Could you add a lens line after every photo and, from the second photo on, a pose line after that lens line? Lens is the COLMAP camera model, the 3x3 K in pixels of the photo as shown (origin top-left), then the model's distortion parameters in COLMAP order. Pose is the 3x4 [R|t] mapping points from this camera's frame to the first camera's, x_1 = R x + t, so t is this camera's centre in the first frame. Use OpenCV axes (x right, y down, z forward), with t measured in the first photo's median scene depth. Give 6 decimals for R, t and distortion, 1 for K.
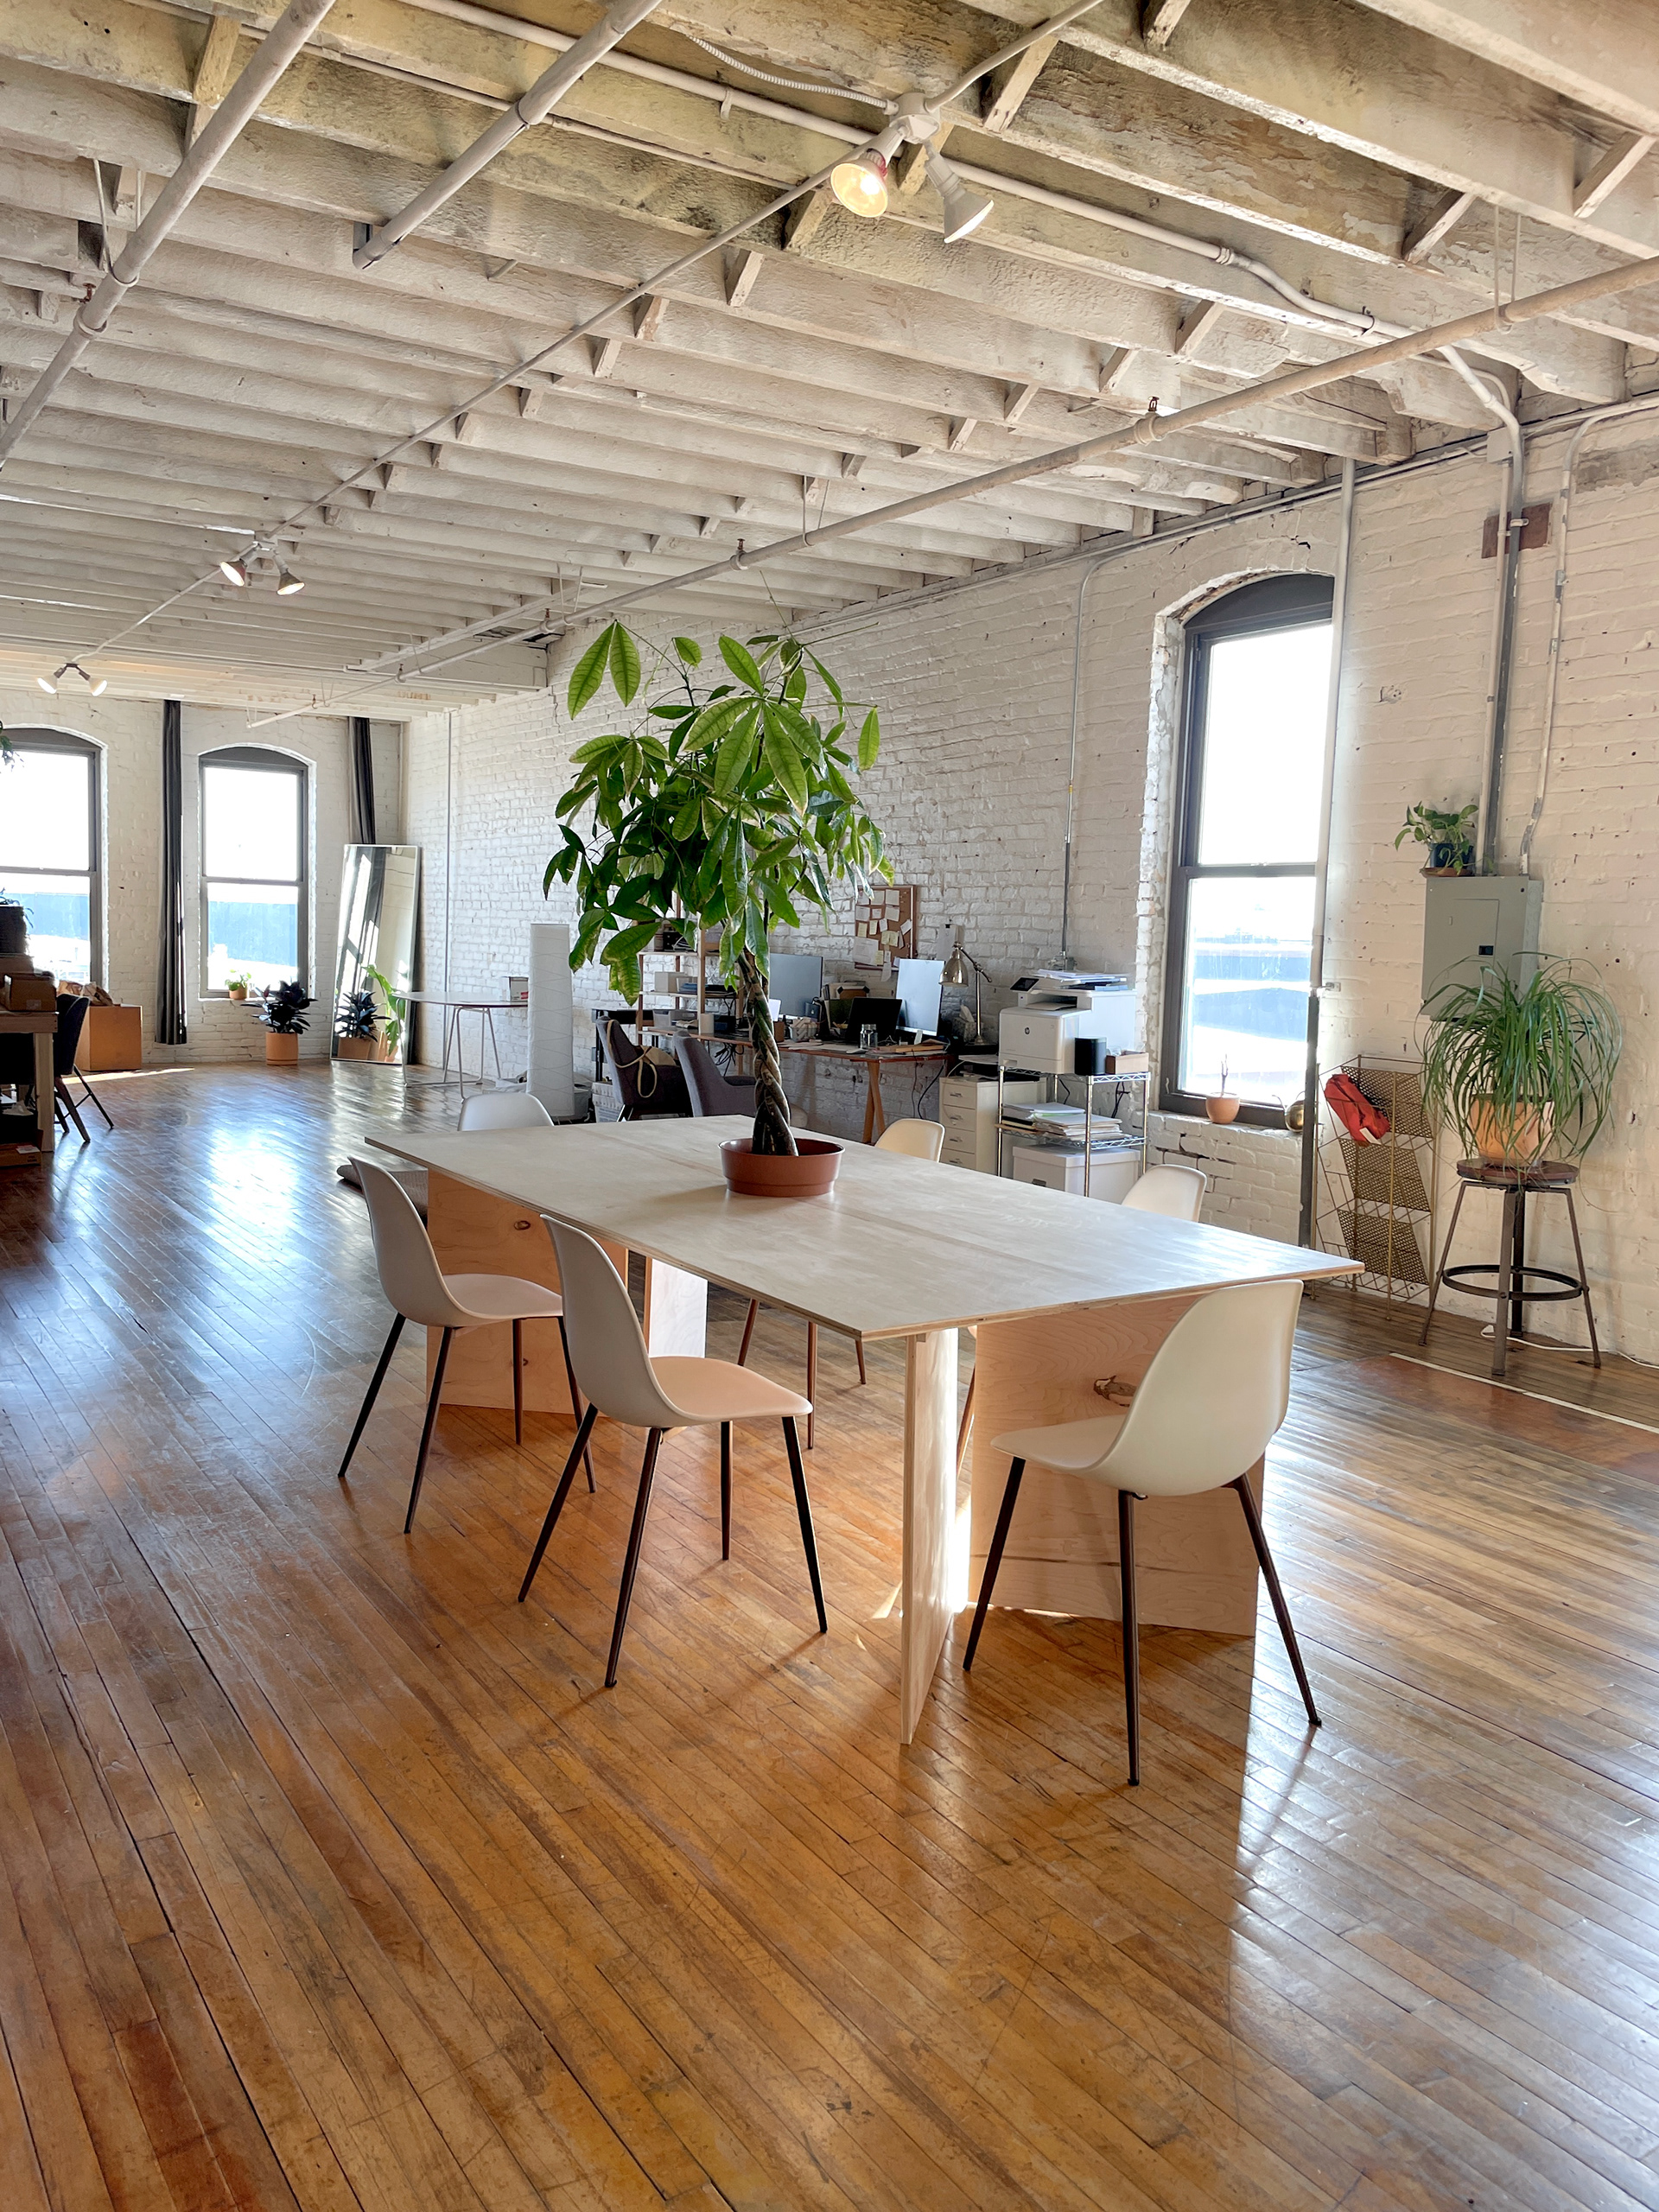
lens RADIAL K [[1688.3, 0, 827.9], [0, 1688.3, 1105.1], [0, 0, 1]] dist [0.005325, -0.000771]
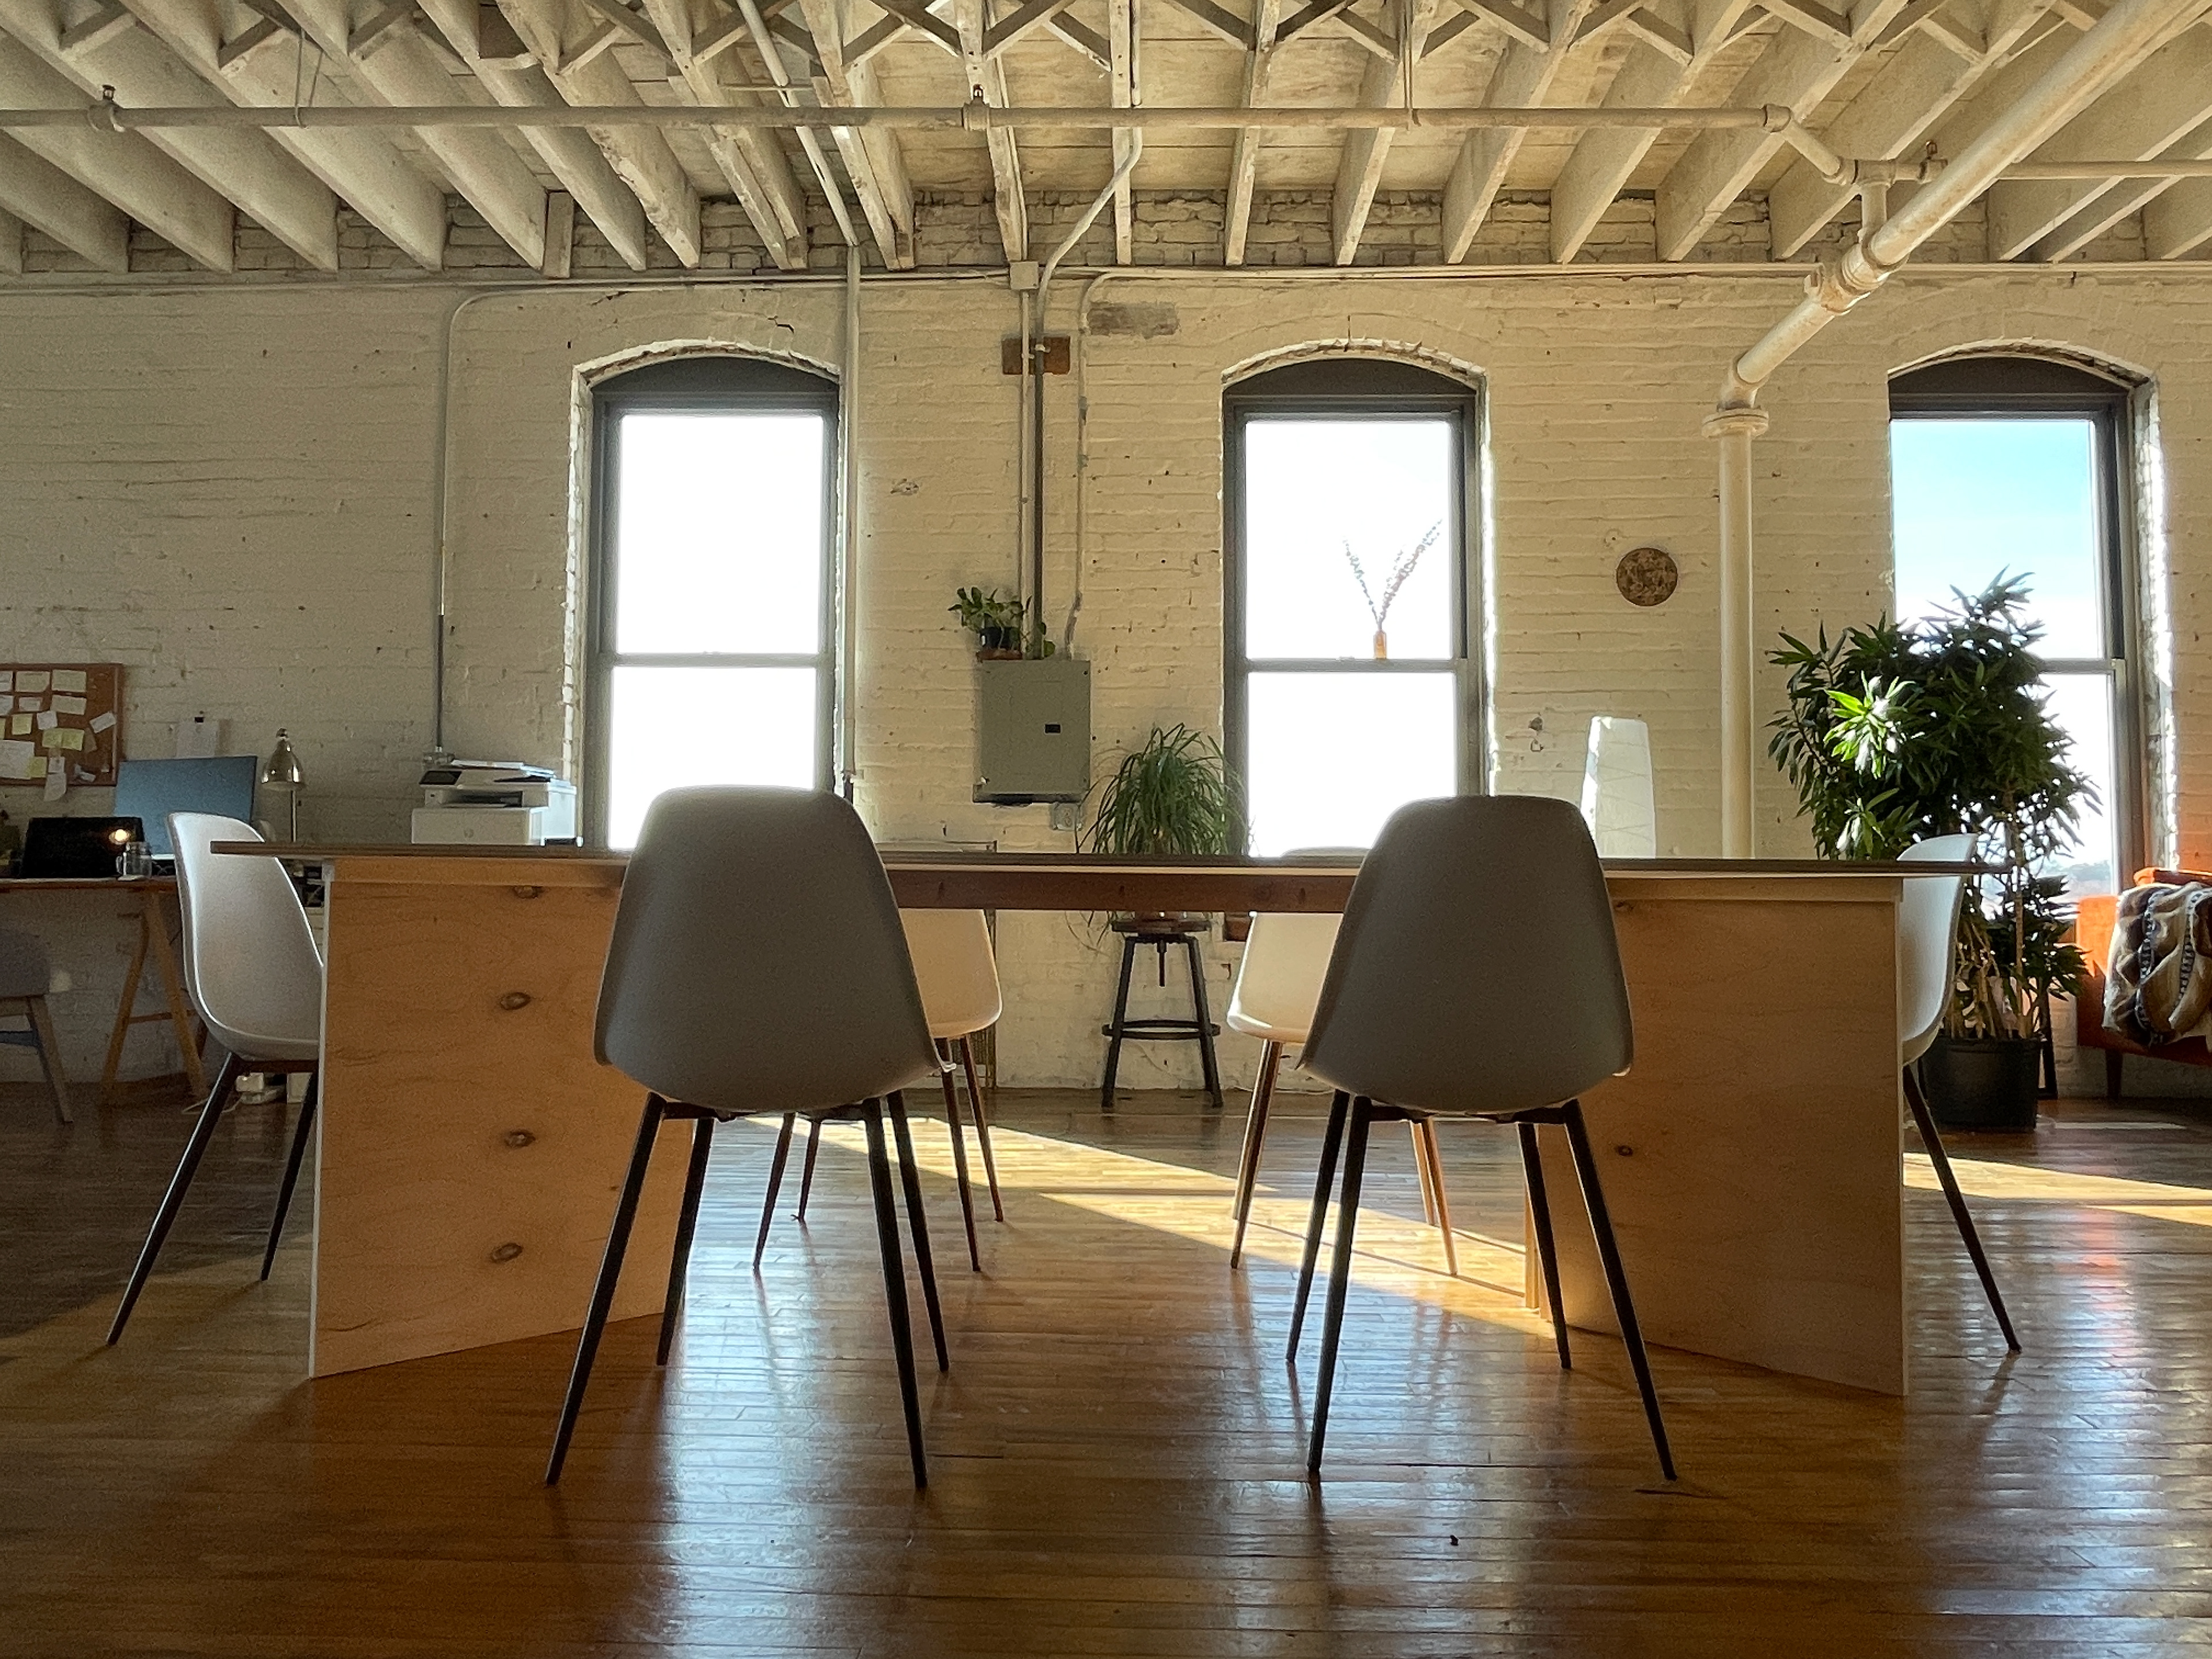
lens RADIAL K [[1545.9, 0, 1109.8], [0, 1545.9, 823.0], [0, 0, 1]] dist [0.000940, -0.000756]
pose [[0.545585, 0.026613, 0.837633, -0.332076], [0.103271, 0.989743, -0.098710, 0.055402], [-0.831668, 0.140357, 0.537241, 0.377154]]
